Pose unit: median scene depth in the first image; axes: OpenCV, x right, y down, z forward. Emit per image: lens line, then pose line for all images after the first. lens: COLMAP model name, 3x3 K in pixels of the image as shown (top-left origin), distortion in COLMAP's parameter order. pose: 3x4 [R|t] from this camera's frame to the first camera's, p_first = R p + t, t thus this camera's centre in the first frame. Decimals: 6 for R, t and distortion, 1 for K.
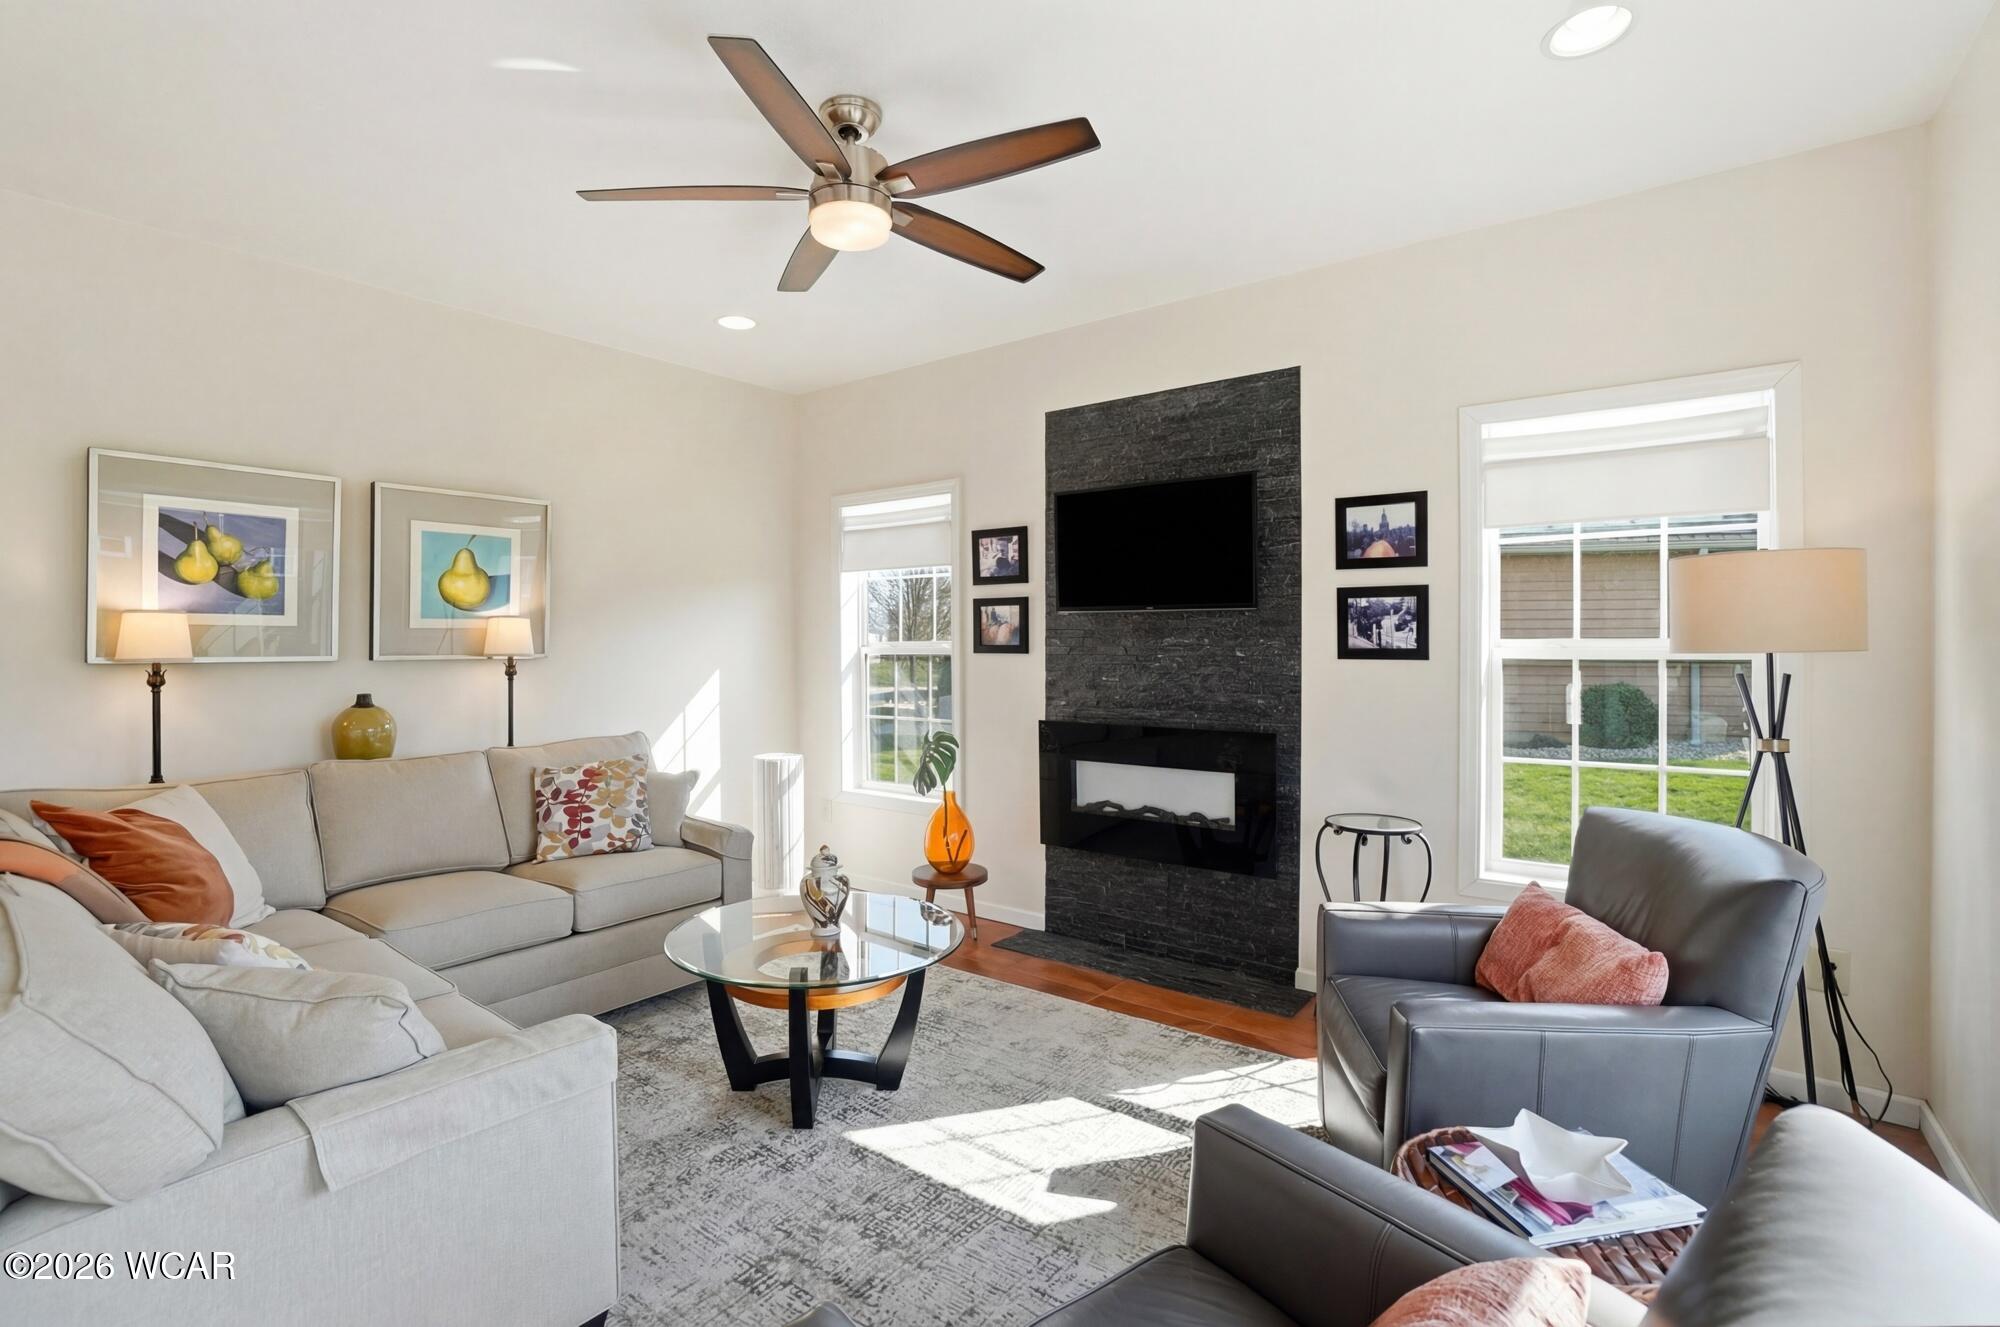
lens RADIAL K [[913.1, 0, 994.1], [0, 913.1, 645.9], [0, 0, 1]] dist [-0.000297, -0.000047]
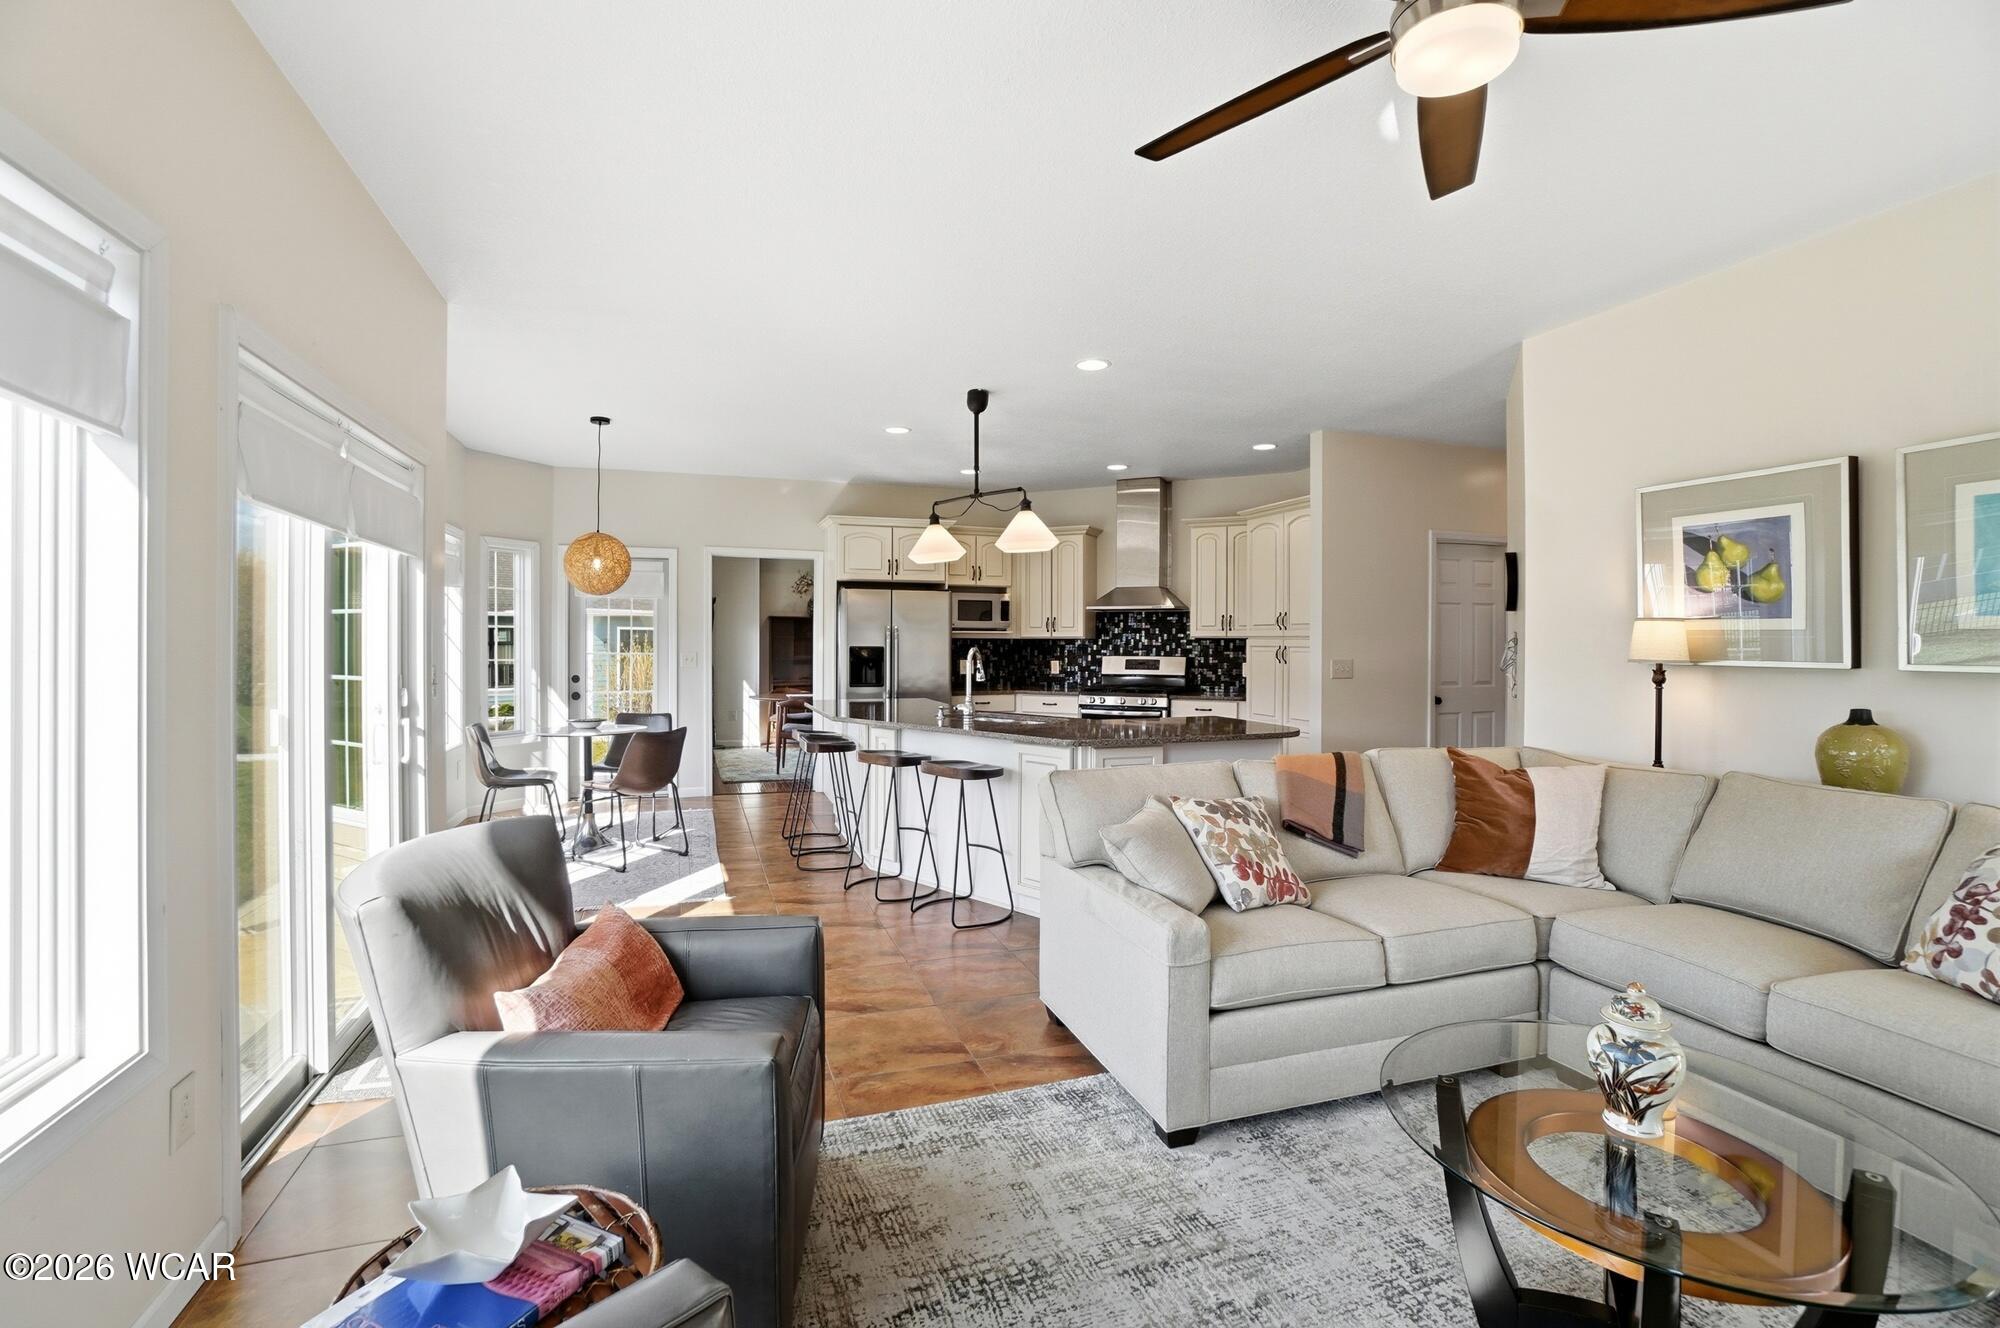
lens RADIAL K [[913.1, 0, 995.3], [0, 913.1, 651.2], [0, 0, 1]] dist [-0.000297, -0.000047]
pose [[-0.576058, 0.001645, -0.817407, 0.500900], [-0.012766, 0.999858, 0.011008, 0.000798], [0.817309, 0.016776, -0.575955, 0.927260]]
